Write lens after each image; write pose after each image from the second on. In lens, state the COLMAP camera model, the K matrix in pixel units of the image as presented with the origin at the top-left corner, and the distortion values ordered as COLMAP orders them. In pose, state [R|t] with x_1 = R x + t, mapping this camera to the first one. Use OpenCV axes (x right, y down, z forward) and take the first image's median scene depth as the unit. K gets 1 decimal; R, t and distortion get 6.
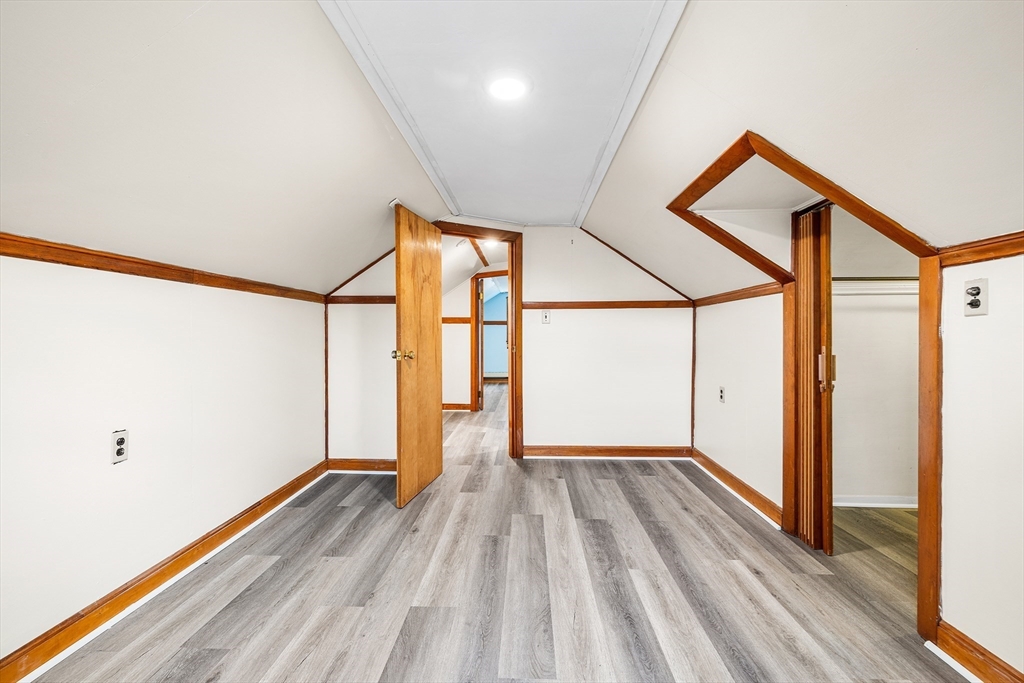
lens RADIAL K [[428.9, 0, 510.5], [0, 428.9, 336.8], [0, 0, 1]] dist [-0.004019, -0.000011]
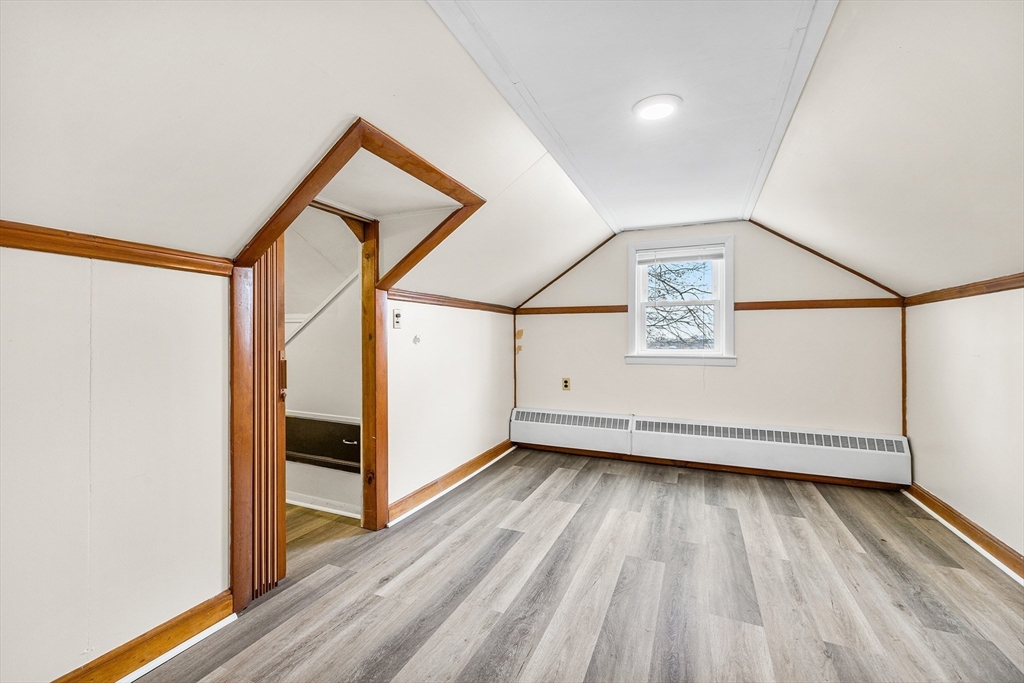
lens RADIAL K [[428.9, 0, 504.6], [0, 428.9, 342.6], [0, 0, 1]] dist [-0.004019, -0.000011]
pose [[-0.927159, -0.005823, 0.374622, -0.047845], [-0.001341, 0.999924, 0.012224, -0.009514], [-0.374665, 0.010831, -0.927097, 1.897650]]
